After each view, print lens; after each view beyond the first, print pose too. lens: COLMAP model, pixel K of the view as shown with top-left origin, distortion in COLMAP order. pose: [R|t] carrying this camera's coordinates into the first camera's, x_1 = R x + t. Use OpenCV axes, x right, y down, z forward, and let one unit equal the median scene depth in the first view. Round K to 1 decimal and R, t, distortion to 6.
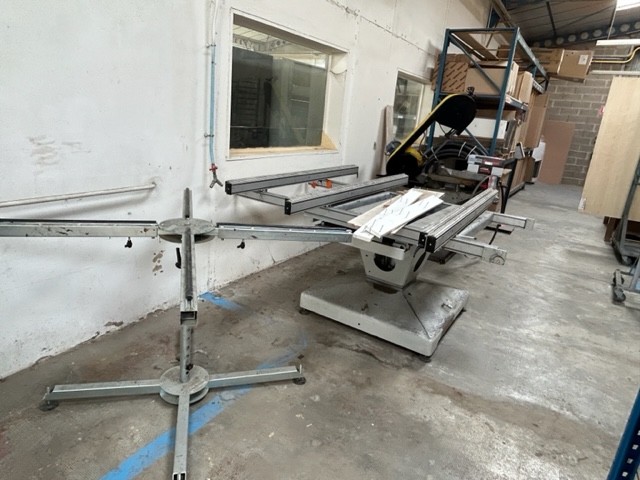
lens RADIAL K [[417.9, 0, 316.1], [0, 417.9, 240.5], [0, 0, 1]] dist [-0.007750, 0.001350]
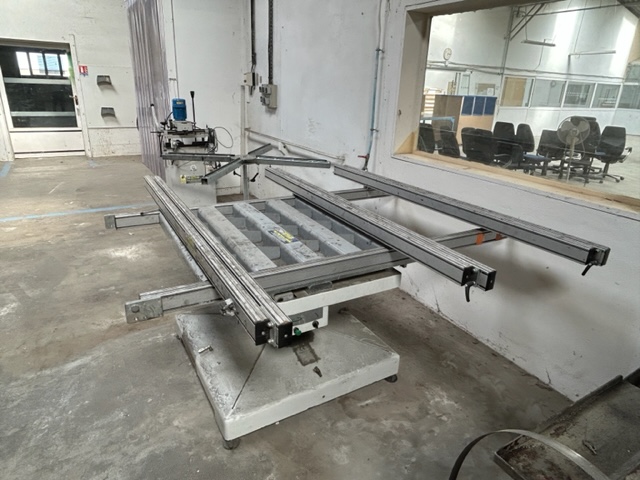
lens RADIAL K [[417.9, 0, 320.0], [0, 417.9, 240.1], [0, 0, 1]] dist [-0.007750, 0.001350]
pose [[-0.458796, 0.213380, -0.862540, 0.611967], [-0.335801, 0.857105, 0.390652, -0.275232], [0.822645, 0.468871, -0.321583, 0.984404]]
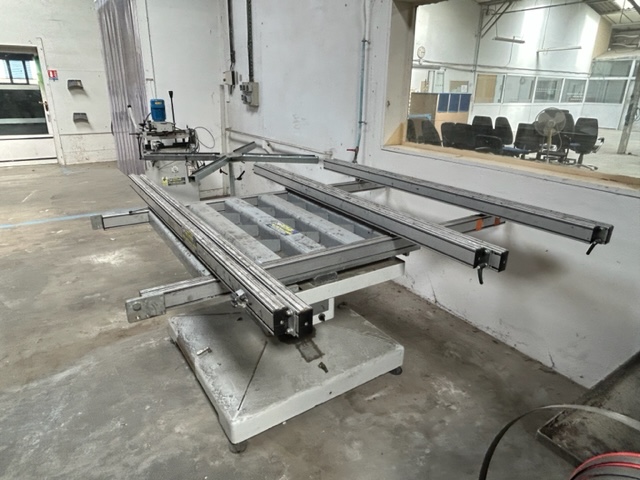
lens RADIAL K [[417.9, 0, 319.2], [0, 417.9, 240.1], [0, 0, 1]] dist [-0.007750, 0.001350]
pose [[-0.407180, 0.224965, -0.885209, 0.613226], [-0.318297, 0.873483, 0.368395, -0.248684], [0.856091, 0.431763, -0.284059, 0.964392]]
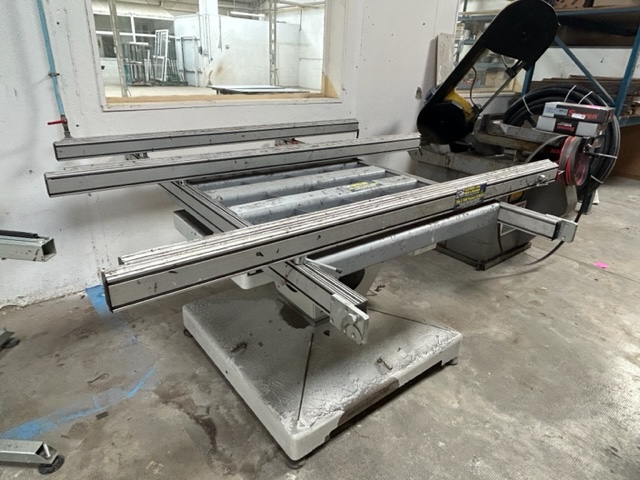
lens RADIAL K [[417.9, 0, 318.9], [0, 417.9, 237.9], [0, 0, 1]] dist [-0.007750, 0.001350]
pose [[0.946037, 0.083404, -0.313143, 0.294315], [-0.056585, 0.993982, 0.093793, -0.048362], [0.319081, -0.071013, 0.945063, 0.327397]]
